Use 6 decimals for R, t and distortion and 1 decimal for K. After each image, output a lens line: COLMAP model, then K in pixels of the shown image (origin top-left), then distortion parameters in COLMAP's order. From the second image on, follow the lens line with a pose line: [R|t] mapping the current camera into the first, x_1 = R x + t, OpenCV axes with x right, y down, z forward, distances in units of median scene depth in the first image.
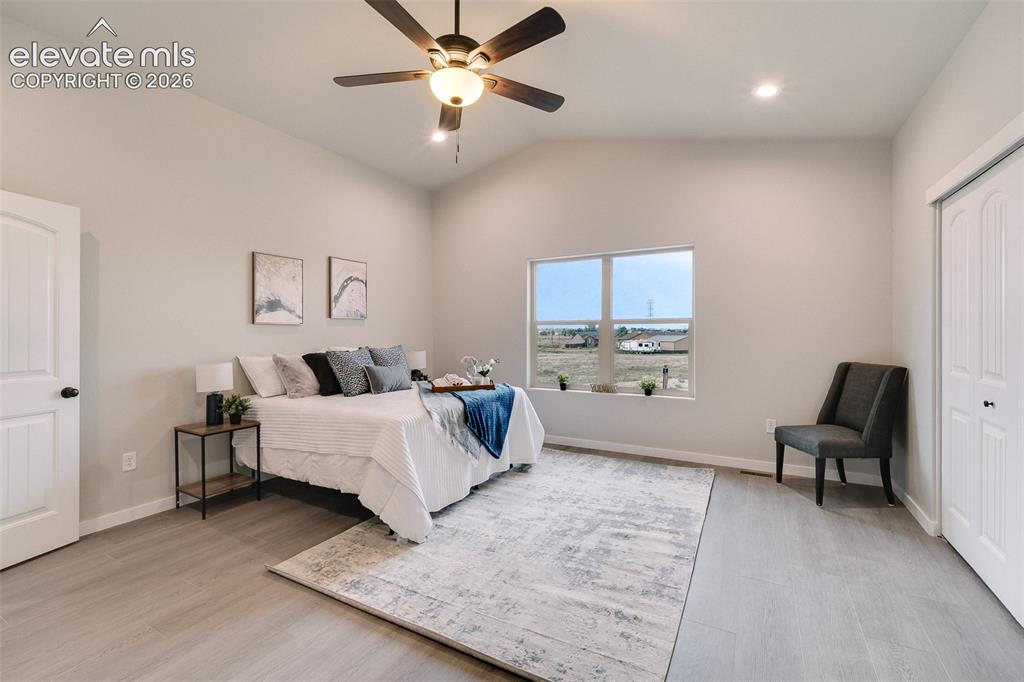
lens RADIAL K [[442.7, 0, 510.4], [0, 442.7, 335.3], [0, 0, 1]] dist [0.000703, -0.000617]
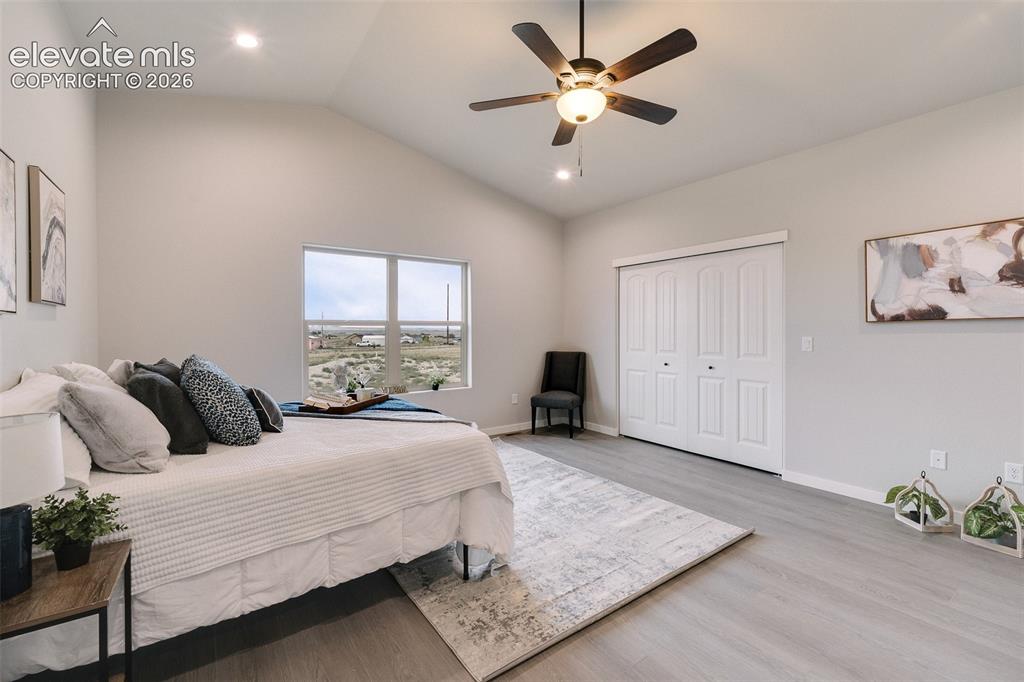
lens RADIAL K [[433.4, 0, 516.0], [0, 433.4, 335.9], [0, 0, 1]] dist [-0.000054, -0.000128]
pose [[0.420109, -0.005096, 0.907459, -0.734017], [0.005801, 0.999979, 0.002930, -0.002363], [-0.907455, 0.004033, 0.420130, 0.441114]]
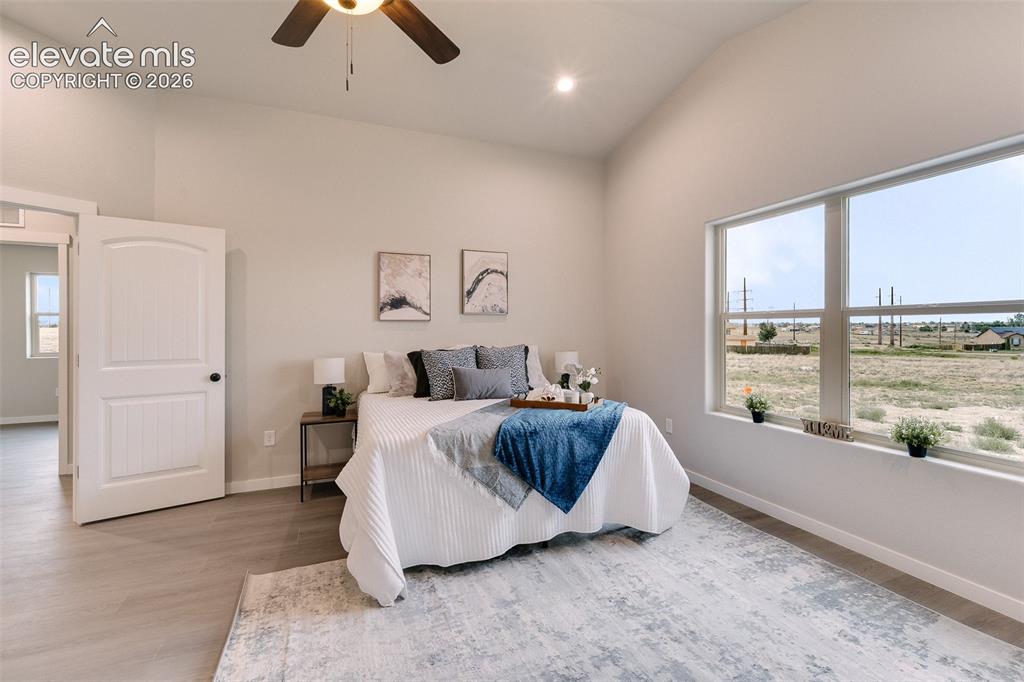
lens RADIAL K [[448.5, 0, 511.5], [0, 448.5, 326.2], [0, 0, 1]] dist [0.001092, -0.001033]
pose [[0.782881, -0.000473, -0.622172, 0.330568], [-0.005166, 0.999960, -0.007260, -0.008078], [0.622151, 0.008897, 0.782847, 0.382635]]
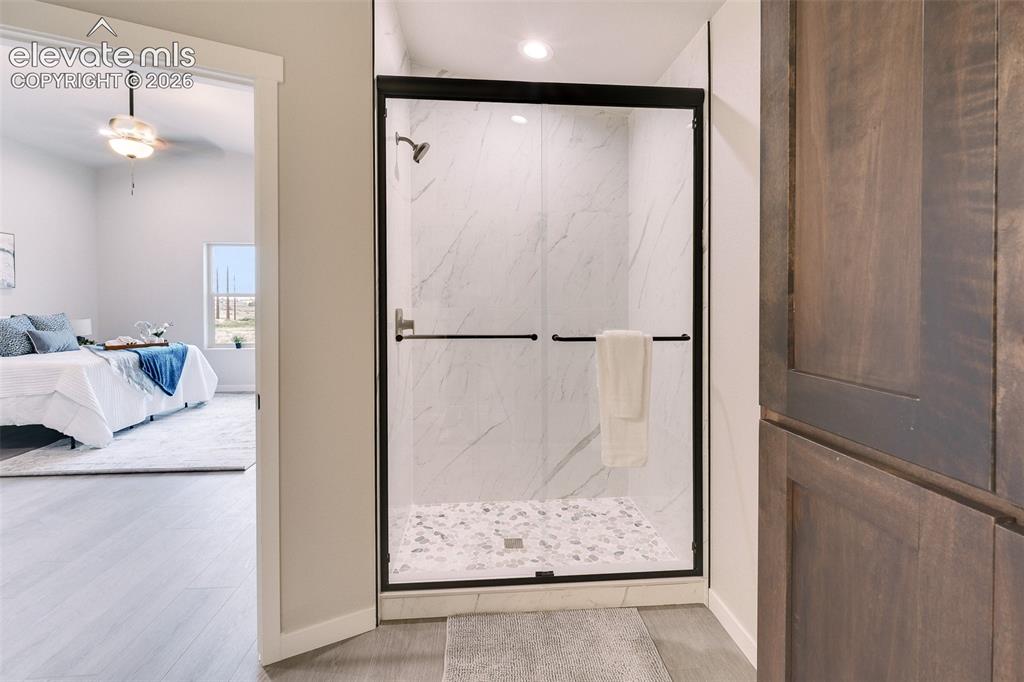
lens RADIAL K [[456.2, 0, 512.6], [0, 456.2, 315.1], [0, 0, 1]] dist [-0.000619, -0.000300]
pose [[0.828475, -0.008492, 0.559962, 0.054727], [-0.001534, 0.999847, 0.017433, 0.006904], [-0.560024, -0.015301, 0.828335, -0.702874]]
